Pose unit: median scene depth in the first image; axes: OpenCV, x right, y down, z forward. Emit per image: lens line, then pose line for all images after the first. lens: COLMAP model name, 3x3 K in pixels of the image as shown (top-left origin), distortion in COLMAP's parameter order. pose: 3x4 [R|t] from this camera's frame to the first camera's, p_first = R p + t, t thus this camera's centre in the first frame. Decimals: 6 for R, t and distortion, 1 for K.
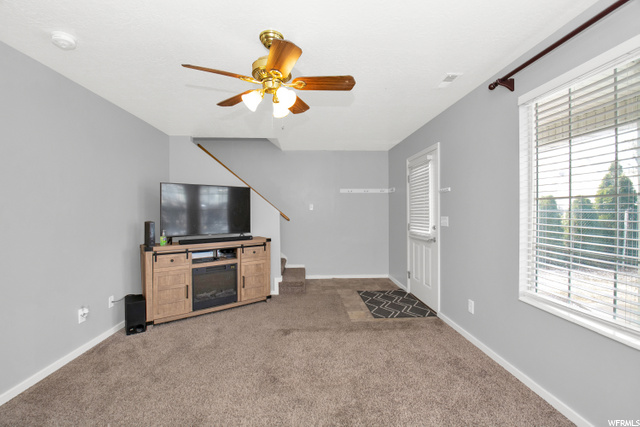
lens RADIAL K [[284.8, 0, 320.0], [0, 284.8, 213.5], [0, 0, 1]] dist [0.031043, -0.031450]
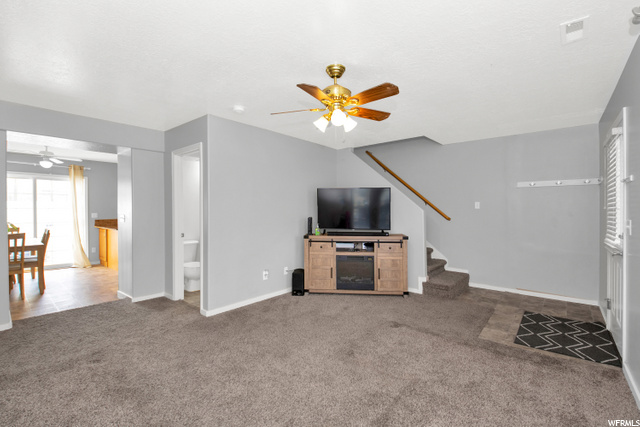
lens RADIAL K [[289.2, 0, 320.0], [0, 289.2, 213.5], [0, 0, 1]] dist [0.063657, -0.045470]
pose [[0.734159, 0.011890, -0.678873, 0.348984], [-0.008075, 0.999929, 0.008781, -0.002239], [0.678929, -0.000965, 0.734203, 0.017105]]
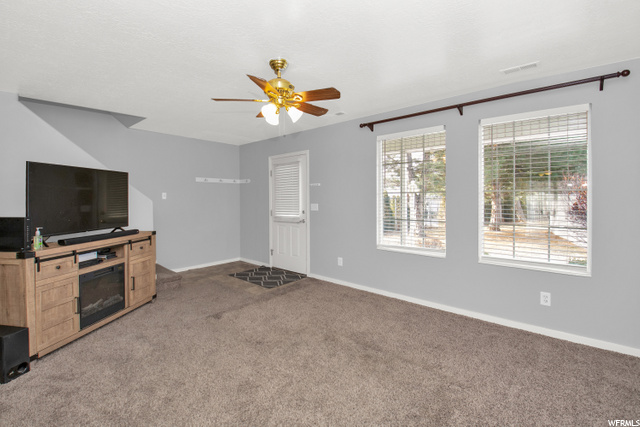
lens RADIAL K [[288.6, 0, 320.6], [0, 288.6, 201.0], [0, 0, 1]] dist [0.000415, -0.007587]
pose [[0.701169, -0.007134, 0.712960, -0.520356], [0.010784, 0.999942, -0.000600, -0.000581], [-0.712914, 0.008110, 0.701205, -0.009619]]
